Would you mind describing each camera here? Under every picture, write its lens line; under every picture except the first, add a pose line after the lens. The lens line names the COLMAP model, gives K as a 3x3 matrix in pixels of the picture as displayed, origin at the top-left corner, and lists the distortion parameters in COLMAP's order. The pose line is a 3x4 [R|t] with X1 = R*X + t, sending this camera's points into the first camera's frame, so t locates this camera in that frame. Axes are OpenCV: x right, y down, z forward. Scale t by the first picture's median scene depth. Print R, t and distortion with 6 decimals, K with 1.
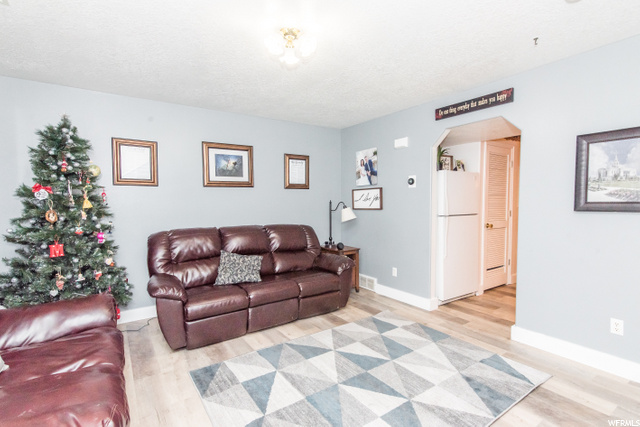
lens RADIAL K [[293.7, 0, 320.0], [0, 293.7, 213.5], [0, 0, 1]] dist [0.000629, 0.000121]
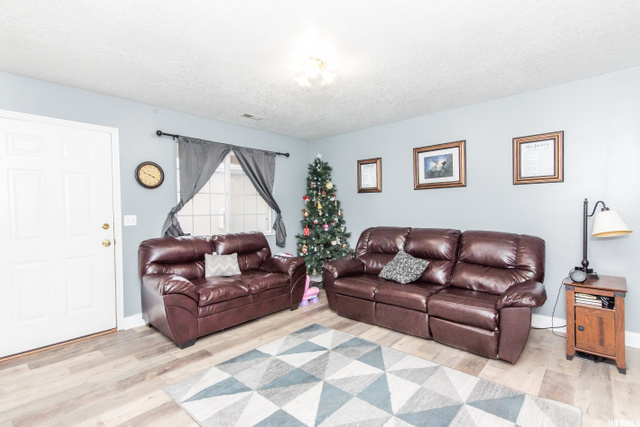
lens RADIAL K [[300.7, 0, 320.0], [0, 300.7, 213.5], [0, 0, 1]] dist [0.001292, 0.000338]
pose [[0.247466, 0.025263, -0.968567, 0.596018], [-0.019707, 0.999584, 0.021037, -0.020896], [0.968696, 0.013881, 0.247861, 0.392826]]
